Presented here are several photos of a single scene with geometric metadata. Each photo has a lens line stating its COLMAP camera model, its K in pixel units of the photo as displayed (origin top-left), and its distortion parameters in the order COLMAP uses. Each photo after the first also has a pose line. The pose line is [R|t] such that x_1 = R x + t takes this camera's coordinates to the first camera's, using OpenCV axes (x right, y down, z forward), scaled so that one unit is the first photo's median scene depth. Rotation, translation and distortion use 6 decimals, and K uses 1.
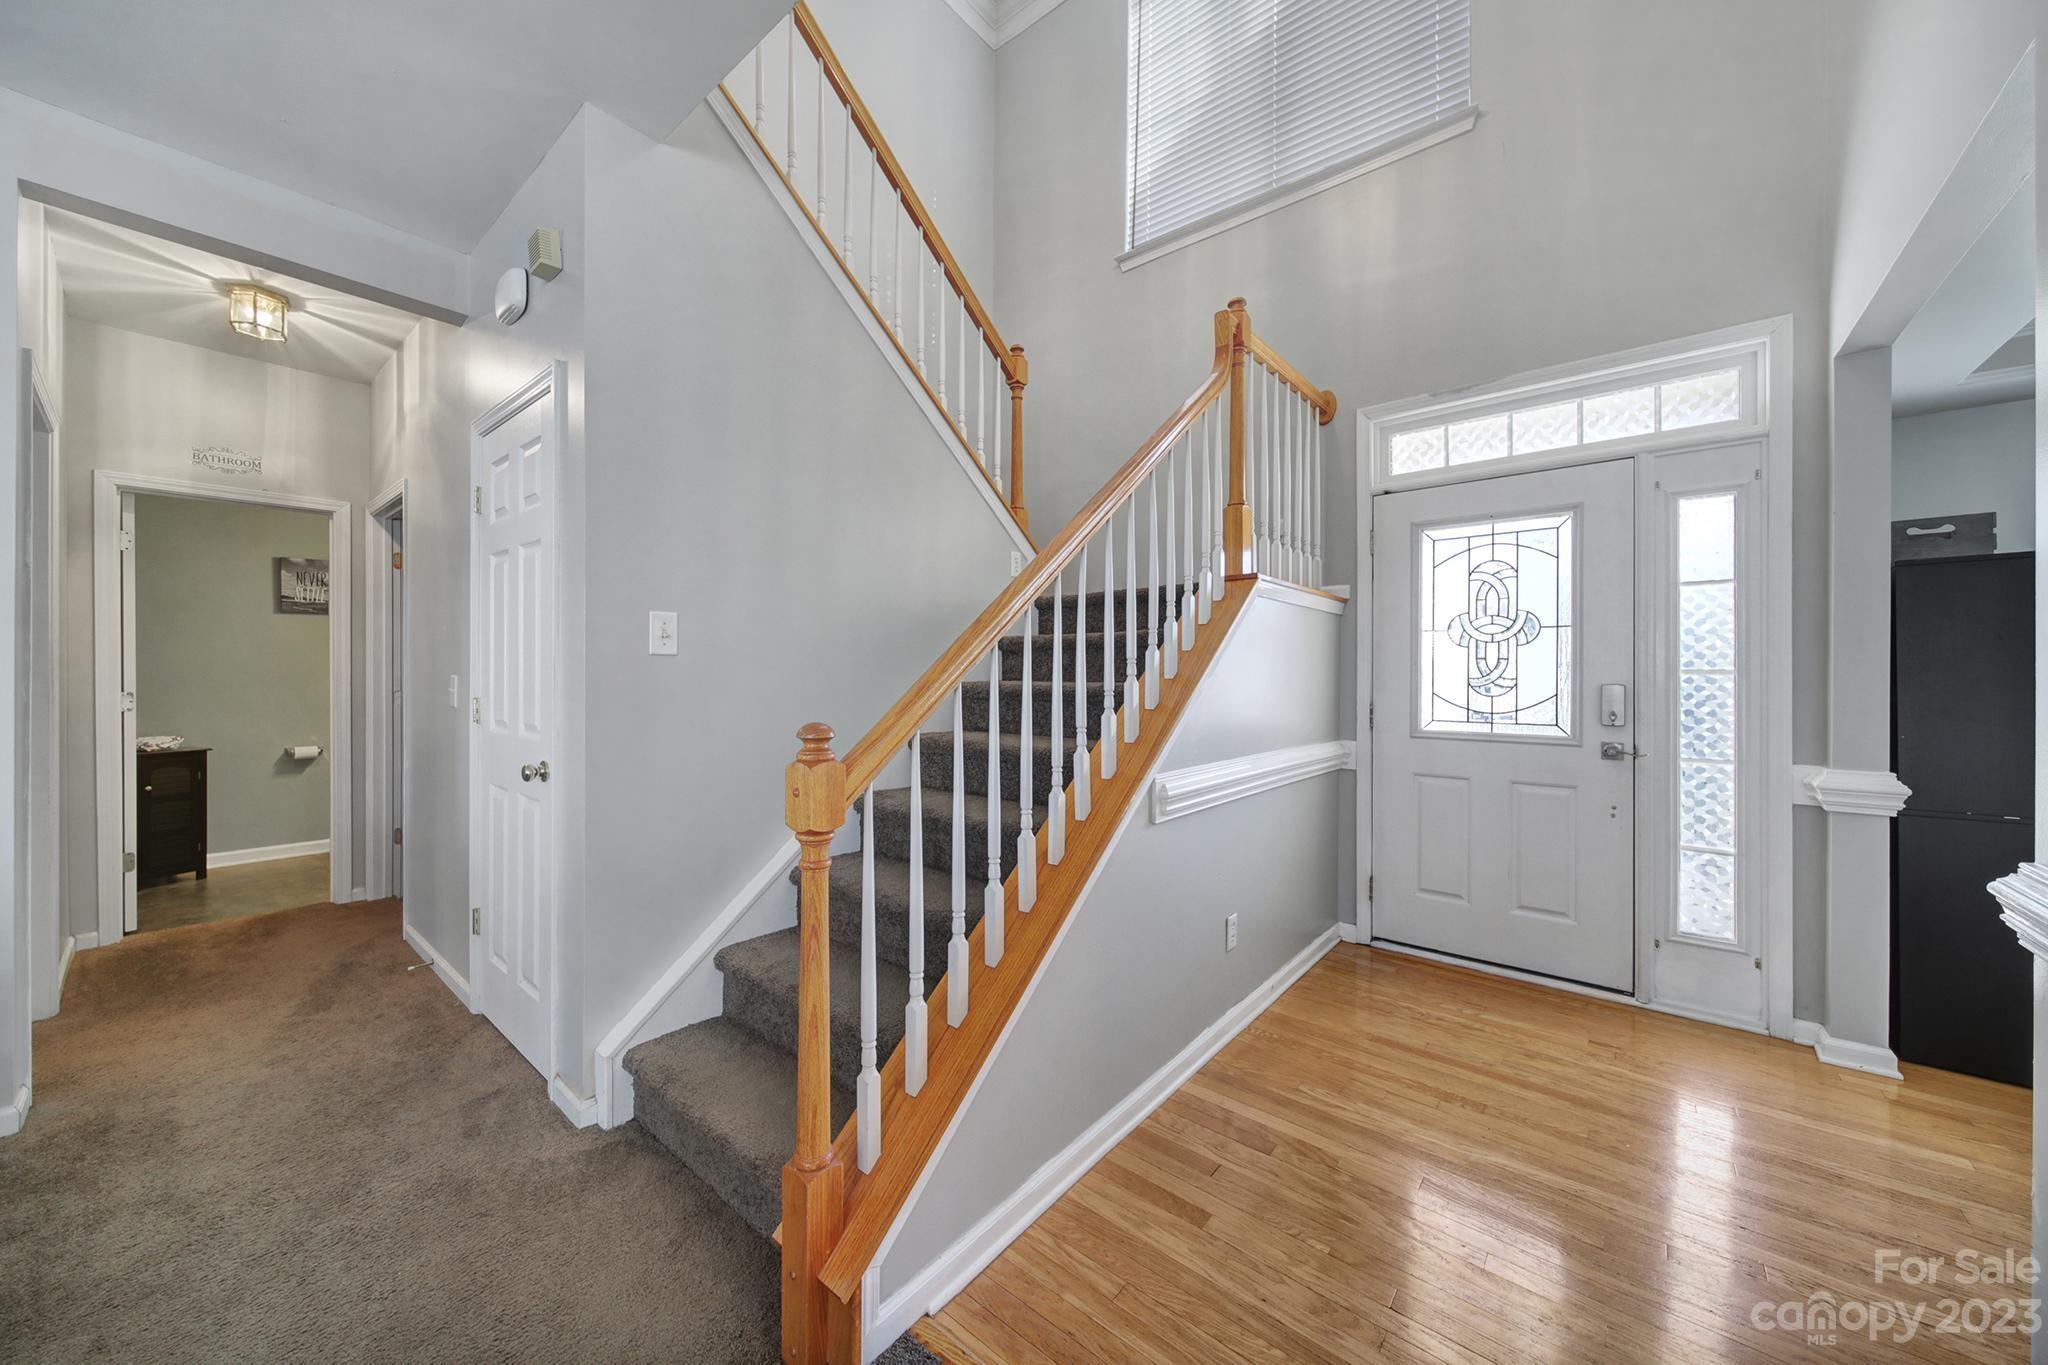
lens RADIAL K [[732.6, 0, 1022.6], [0, 732.6, 678.1], [0, 0, 1]] dist [0.001011, -0.000095]
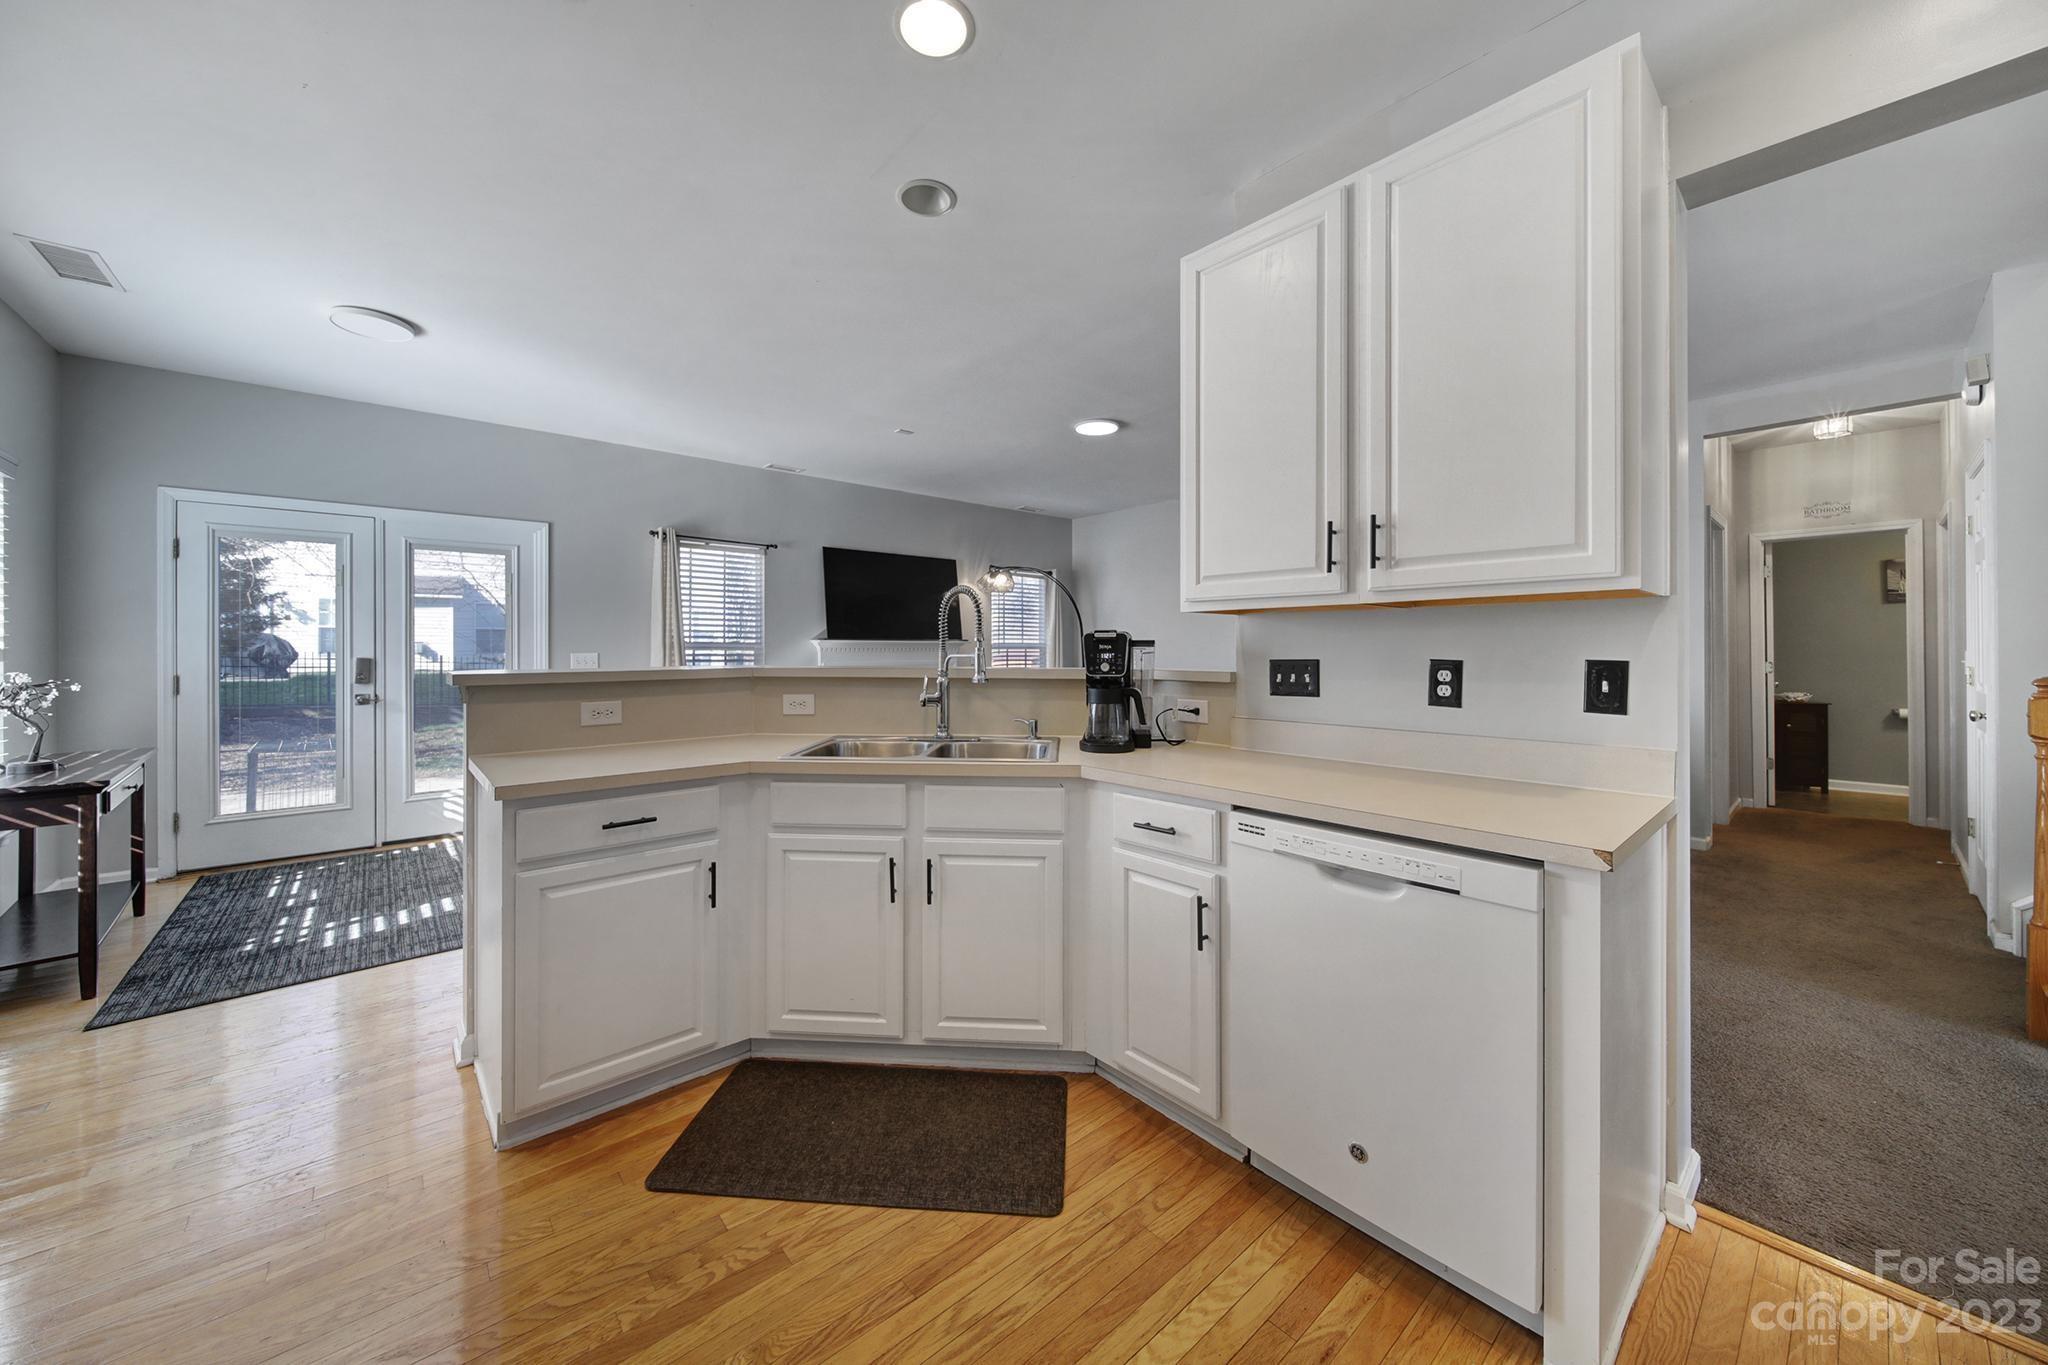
lens RADIAL K [[732.6, 0, 1016.3], [0, 732.6, 652.4], [0, 0, 1]] dist [0.001011, -0.000095]
pose [[-0.150141, -0.003180, -0.988659, 0.621977], [-0.001051, 0.999995, -0.003057, 0.003909], [0.988664, 0.000580, -0.150144, -0.401771]]
